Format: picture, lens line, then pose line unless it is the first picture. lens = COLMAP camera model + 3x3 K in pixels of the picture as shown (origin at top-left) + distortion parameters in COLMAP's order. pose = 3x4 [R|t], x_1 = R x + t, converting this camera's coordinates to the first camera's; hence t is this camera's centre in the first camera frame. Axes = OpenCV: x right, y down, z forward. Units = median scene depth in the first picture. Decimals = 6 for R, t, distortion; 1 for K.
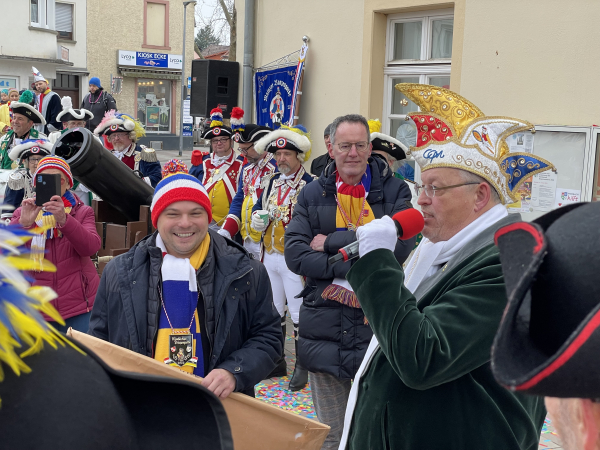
lens RADIAL K [[887.5, 0, 298.6], [0, 887.5, 220.8], [0, 0, 1]] dist [0.108872, 0.000000]
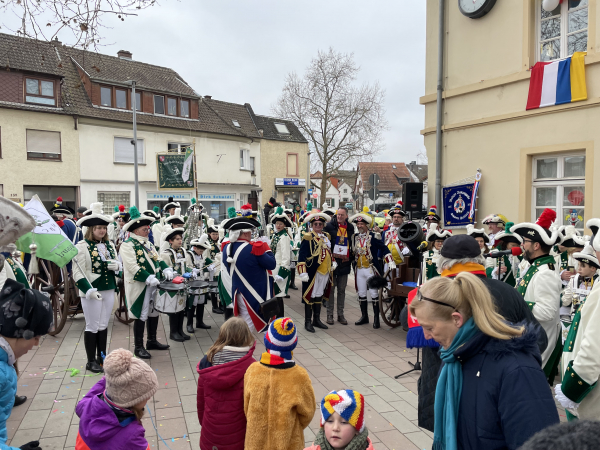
lens RADIAL K [[449.9, 0, 302.7], [0, 449.9, 229.4], [0, 0, 1]] dist [0.052083, -0.059610]
pose [[0.996123, -0.035970, -0.080287, -0.284819], [0.030574, 0.997254, -0.067456, -0.017955], [0.082493, 0.064739, 0.994487, -0.008892]]
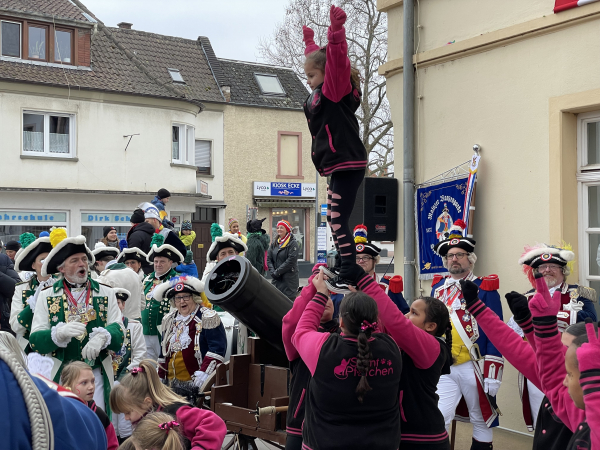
lens RADIAL K [[887.5, 0, 286.5], [0, 887.5, 226.1], [0, 0, 1]] dist [0.108872, 0.000000]
pose [[0.986953, -0.040335, -0.155875, -0.041051], [0.018937, 0.990473, -0.136399, -0.009441], [0.159892, 0.131668, 0.978314, 0.107075]]
